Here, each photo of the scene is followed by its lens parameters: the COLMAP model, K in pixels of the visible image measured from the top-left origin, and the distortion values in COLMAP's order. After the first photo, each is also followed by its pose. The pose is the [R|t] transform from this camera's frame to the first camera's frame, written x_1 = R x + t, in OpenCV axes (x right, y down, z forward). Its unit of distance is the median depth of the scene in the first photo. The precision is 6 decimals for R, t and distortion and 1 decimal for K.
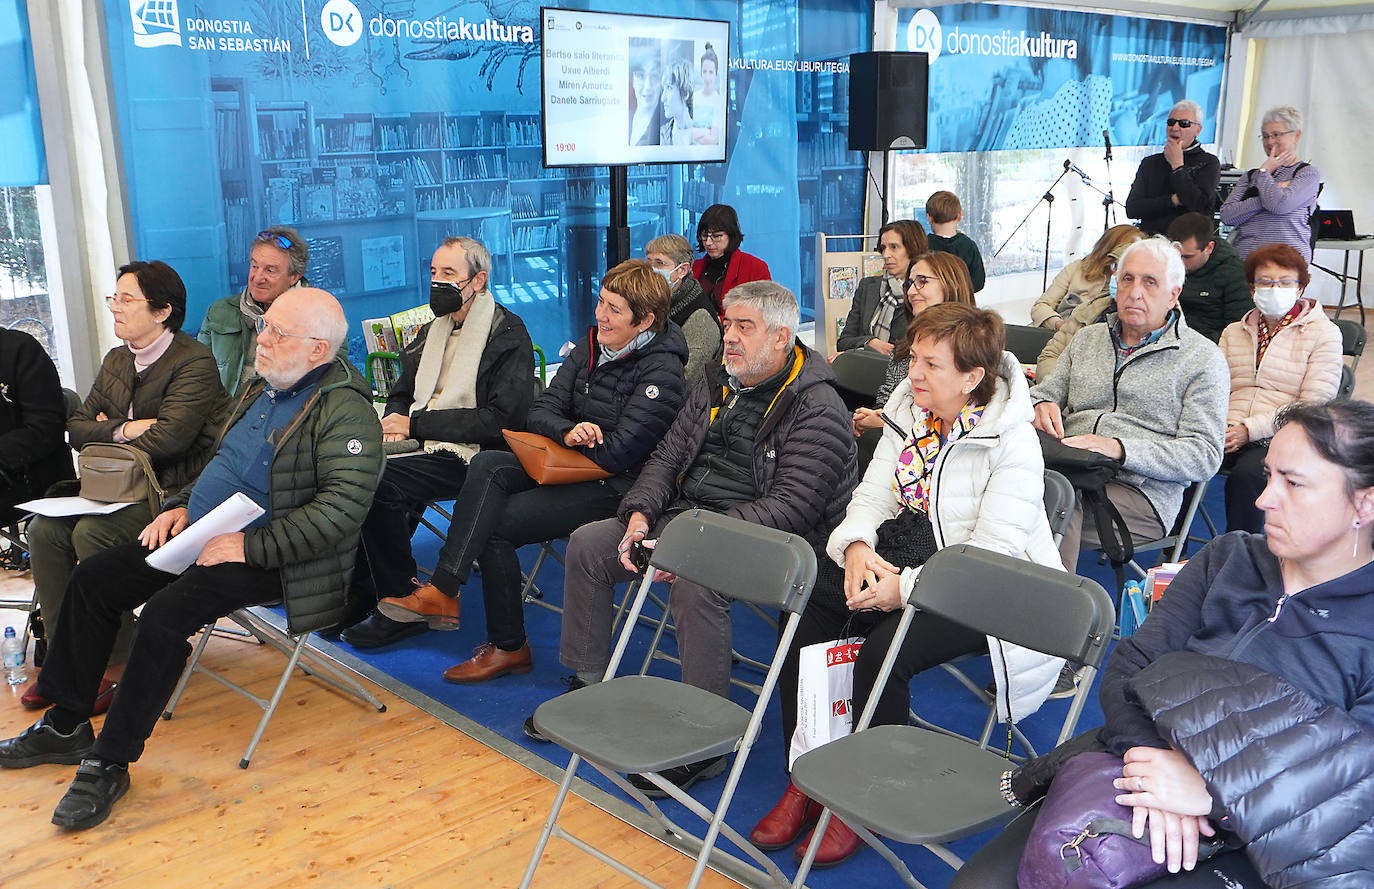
lens RADIAL K [[1327.2, 0, 687.8], [0, 1327.2, 444.9], [0, 0, 1]] dist [-0.035649, 0.000000]
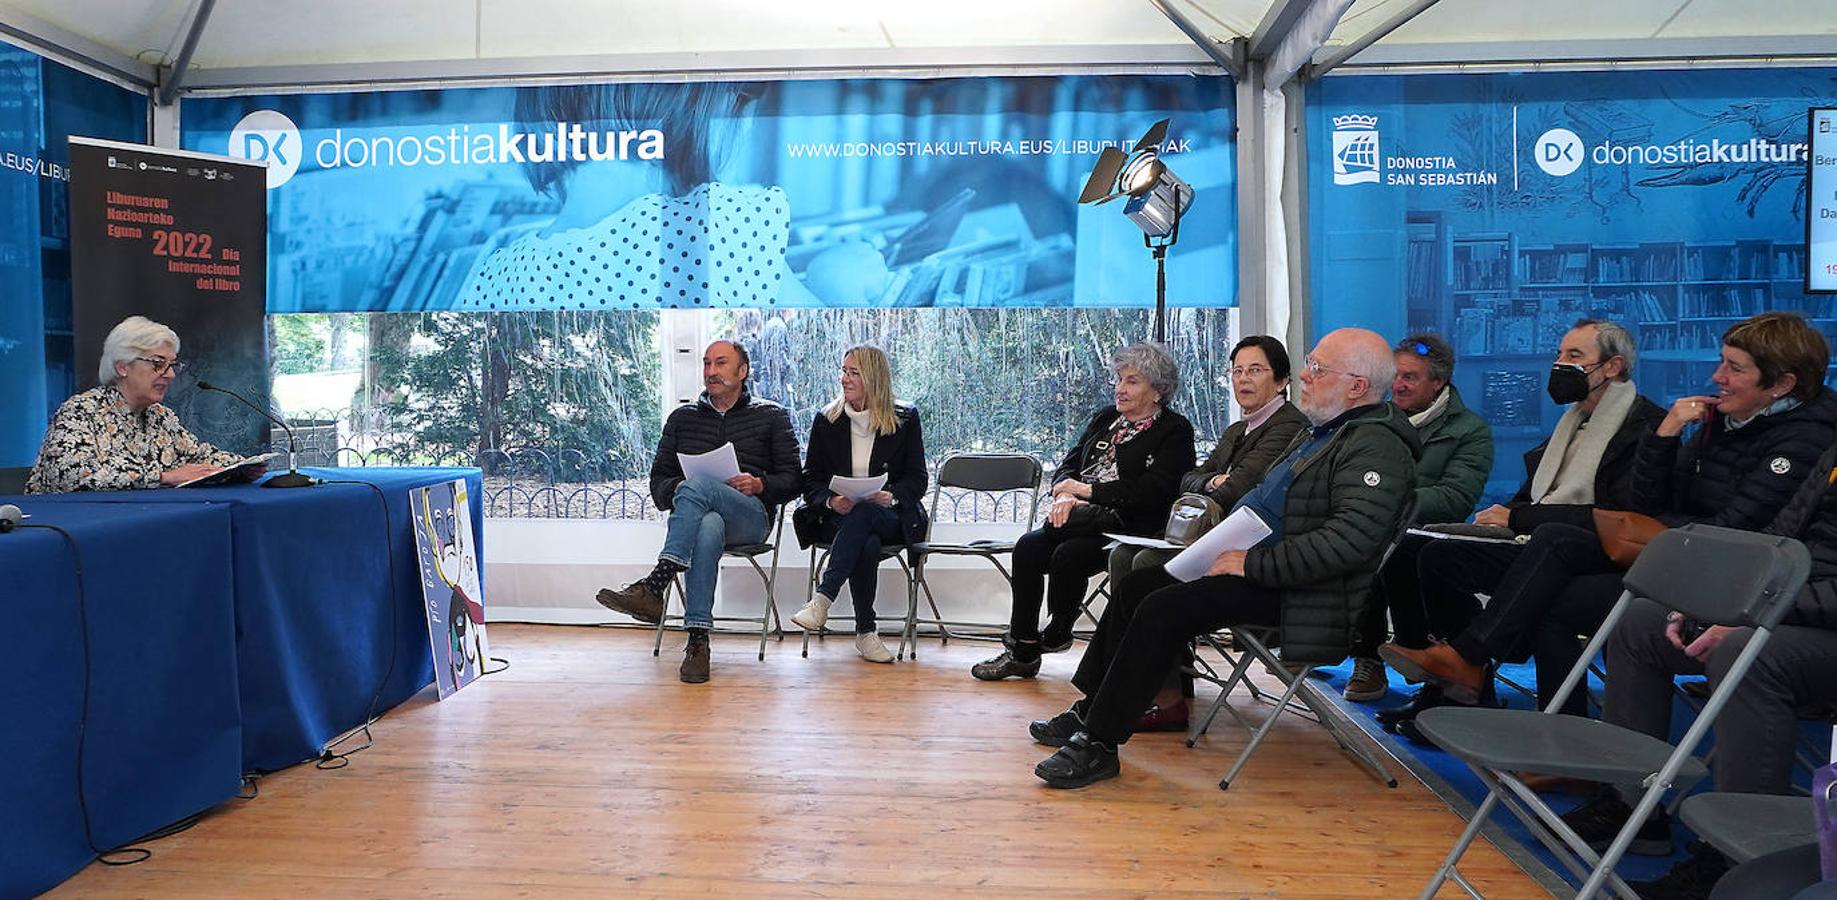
lens RADIAL K [[1382.3, 0, 913.1], [0, 1382.3, 451.5], [0, 0, 1]] dist [-0.029163, 0.014520]
pose [[0.655628, 0.009982, -0.755018, 0.197982], [-0.181160, 0.972787, -0.144451, 0.128773], [0.733030, 0.231485, 0.639594, 0.071731]]
